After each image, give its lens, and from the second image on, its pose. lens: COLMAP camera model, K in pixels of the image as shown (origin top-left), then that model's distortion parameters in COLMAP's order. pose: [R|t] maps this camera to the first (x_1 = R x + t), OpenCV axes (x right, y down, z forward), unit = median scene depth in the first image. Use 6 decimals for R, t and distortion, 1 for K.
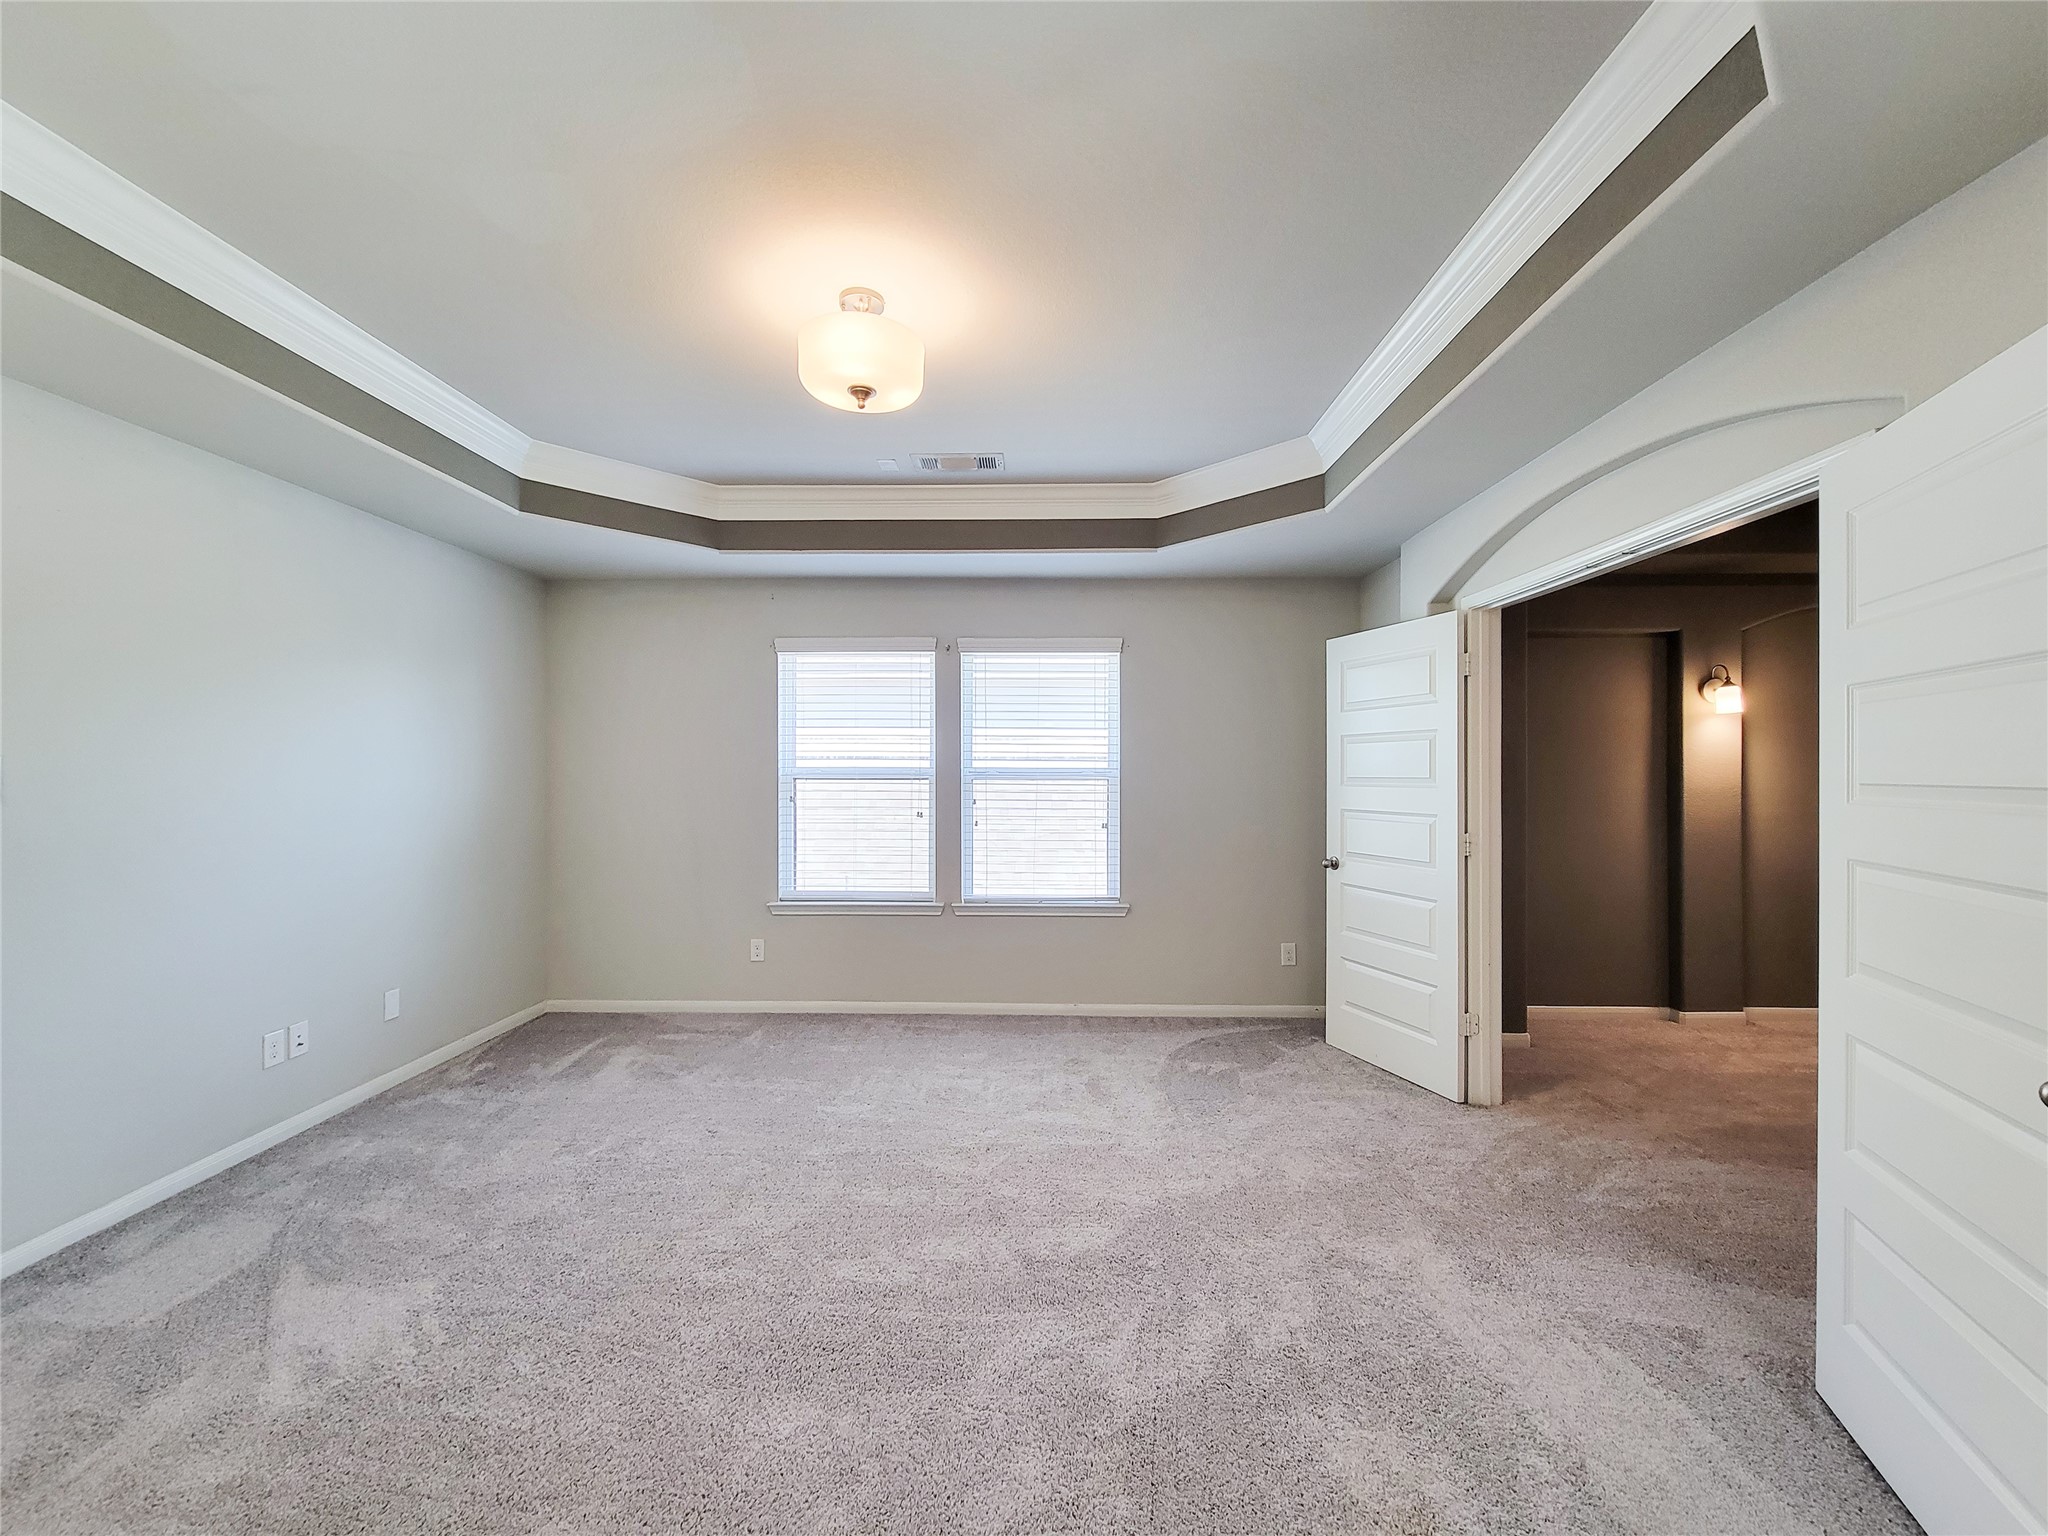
lens RADIAL K [[817.4, 0, 1024.0], [0, 817.4, 768.0], [0, 0, 1]] dist [0.008365, -0.000199]
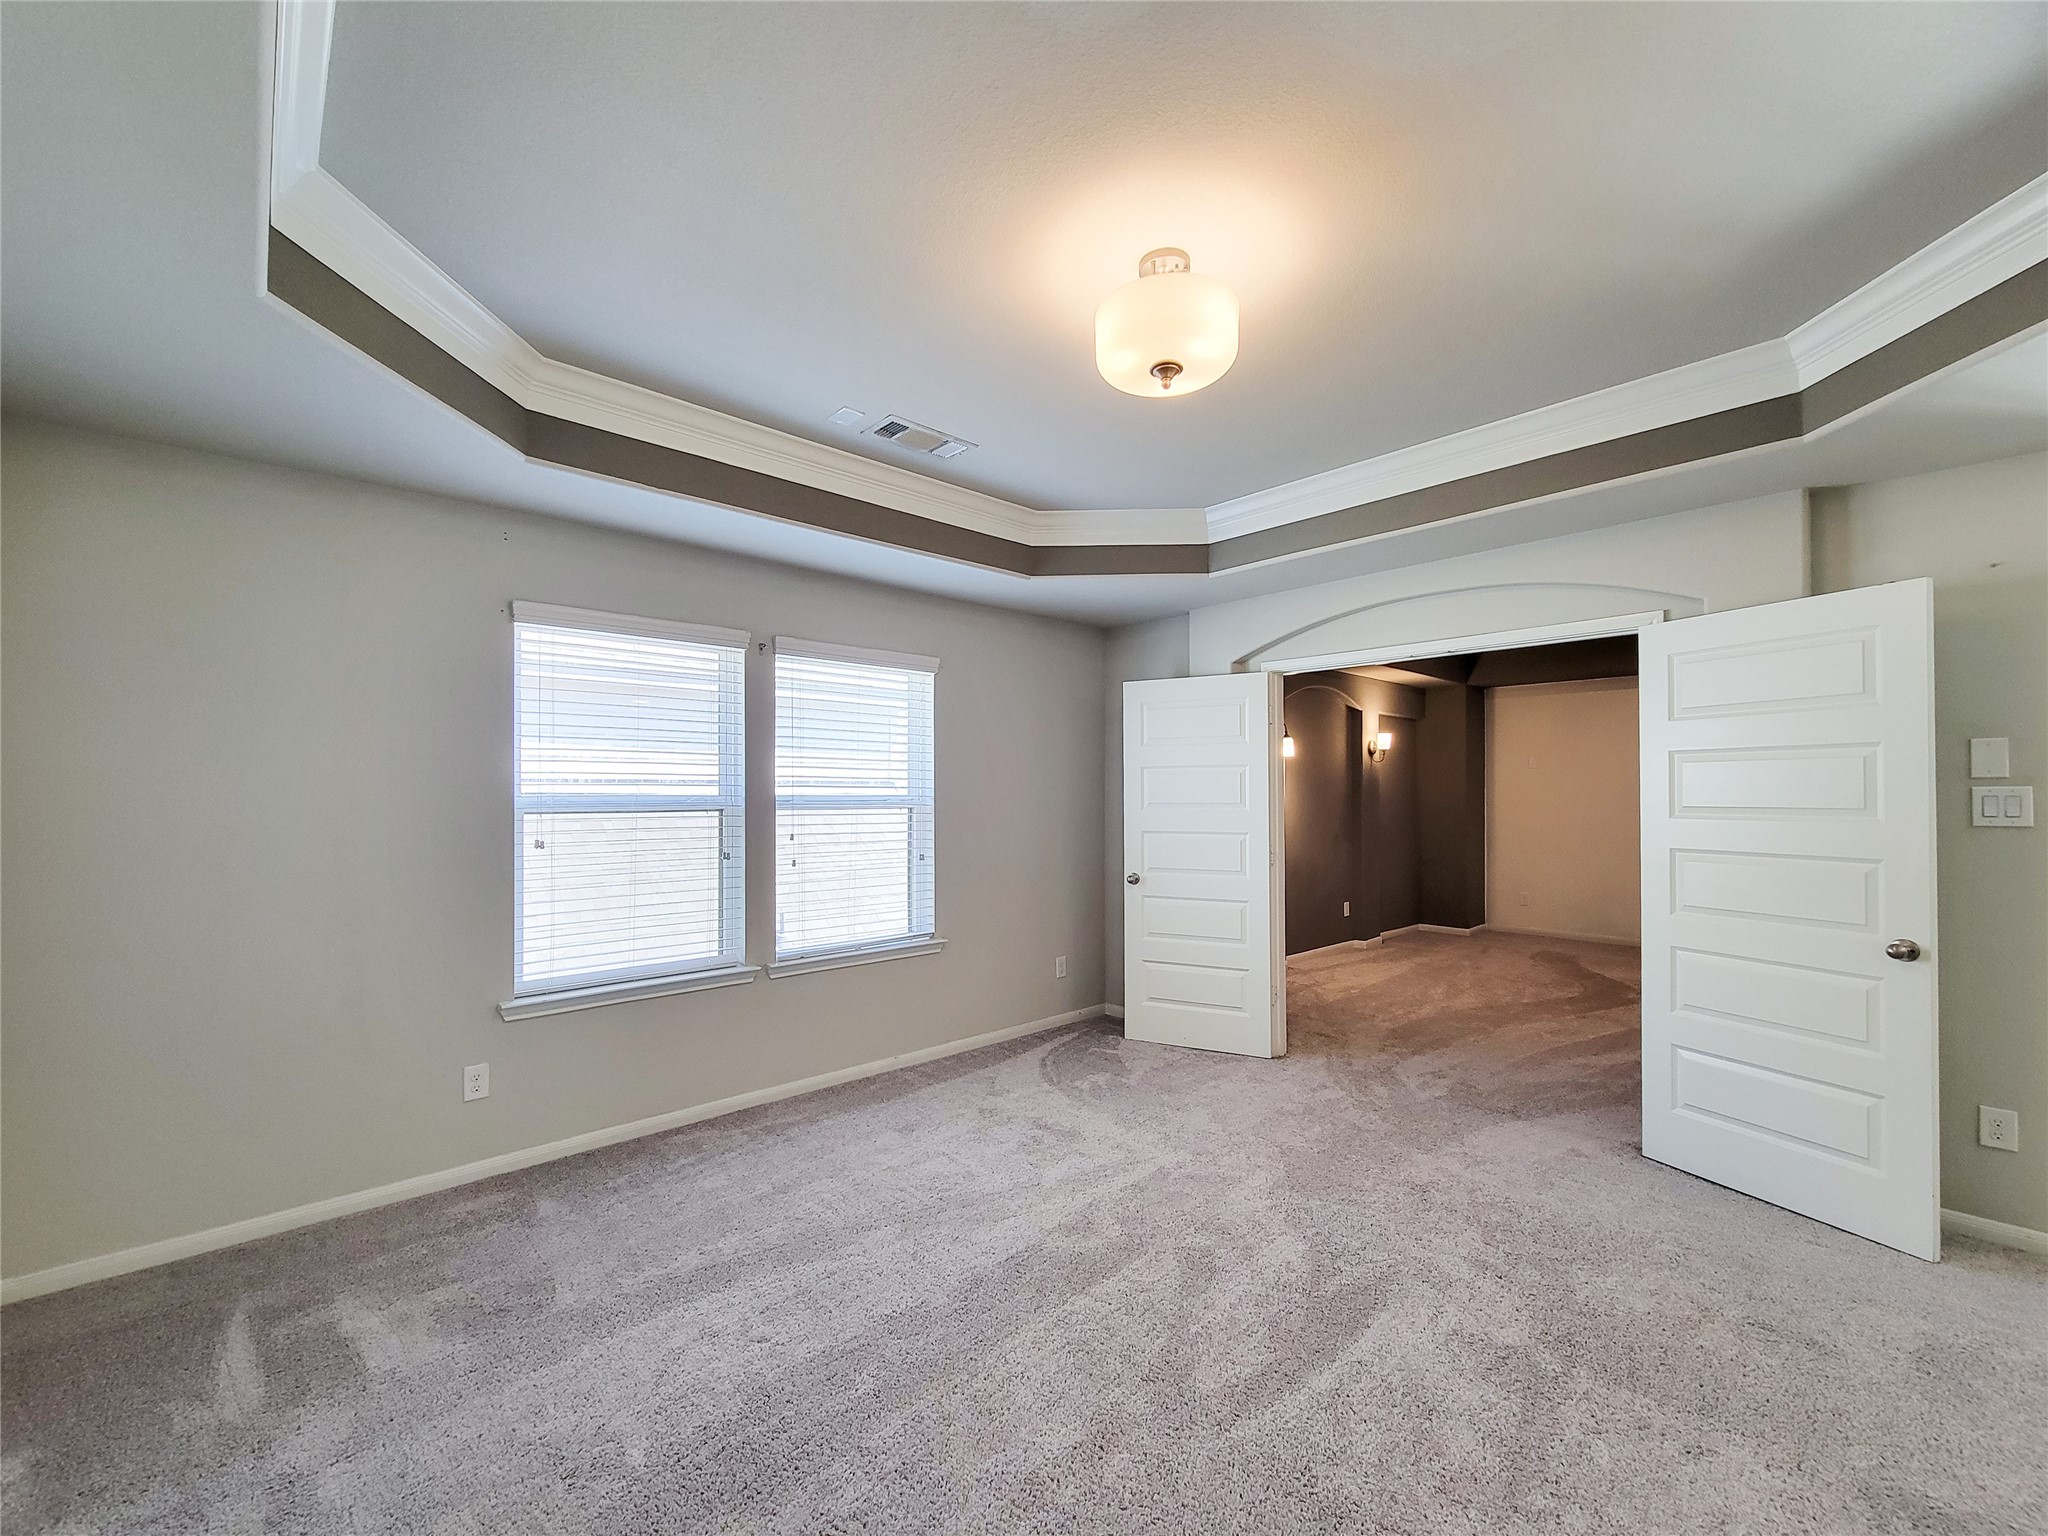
lens RADIAL K [[826.2, 0, 1016.1], [0, 826.2, 785.1], [0, 0, 1]] dist [0.004019, -0.000238]
pose [[0.730171, 0.005871, 0.683239, -0.515306], [-0.001768, 0.999976, -0.006704, -0.006341], [-0.683262, 0.003687, 0.730164, 0.265333]]
